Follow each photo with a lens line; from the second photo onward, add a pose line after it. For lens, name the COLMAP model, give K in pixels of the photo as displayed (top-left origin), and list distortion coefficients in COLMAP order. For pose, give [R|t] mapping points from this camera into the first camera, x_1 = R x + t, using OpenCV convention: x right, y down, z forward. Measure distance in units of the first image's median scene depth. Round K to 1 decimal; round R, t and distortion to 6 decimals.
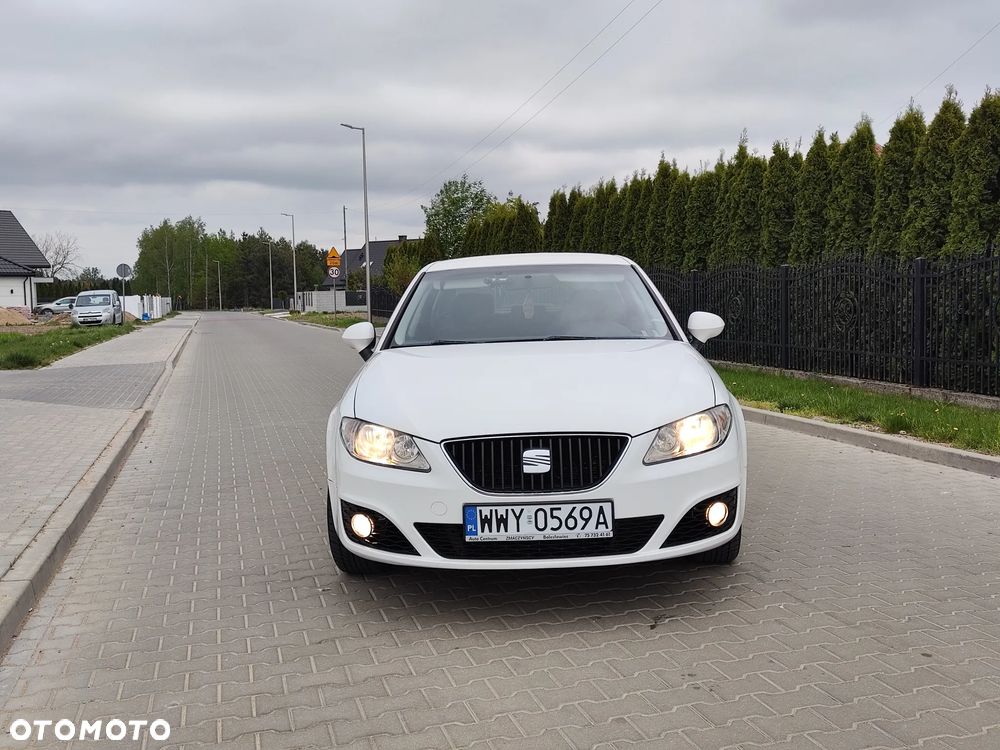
lens RADIAL K [[998.5, 0, 506.3], [0, 998.5, 353.8], [0, 0, 1]] dist [0.060292, -0.159508]
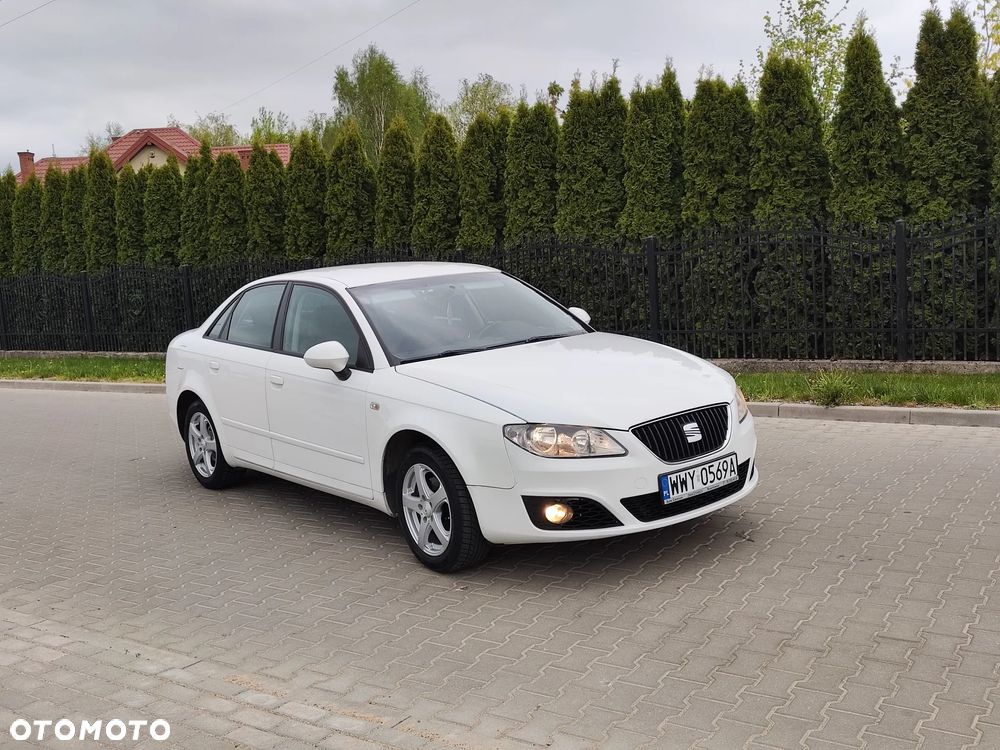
lens RADIAL K [[998.5, 0, 506.3], [0, 998.5, 353.8], [0, 0, 1]] dist [0.060292, -0.159508]
pose [[0.768138, -0.101652, 0.632163, -0.950407], [0.090952, 0.994628, 0.049422, -0.078061], [-0.633791, 0.019534, 0.773257, 0.154218]]
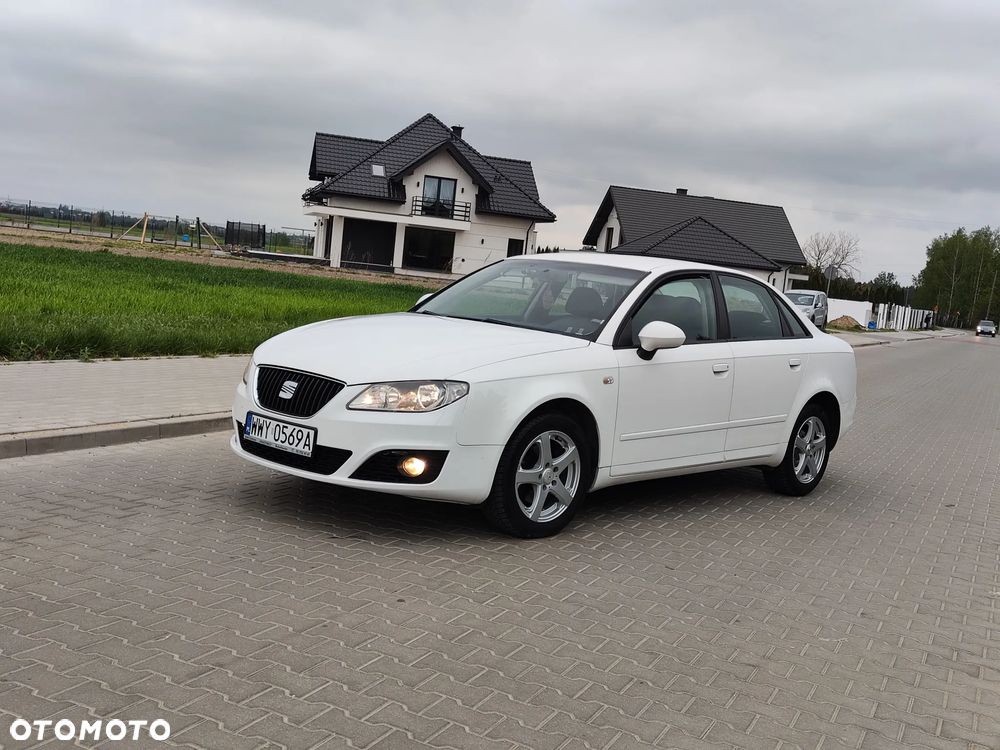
lens RADIAL K [[1059.4, 0, 514.9], [0, 1059.4, 377.7], [0, 0, 1]] dist [0.075680, -0.278435]
pose [[0.746935, 0.166261, -0.643775, 1.139844], [-0.160178, 0.984711, 0.068465, -0.050656], [0.645315, 0.051980, 0.762146, 0.128489]]
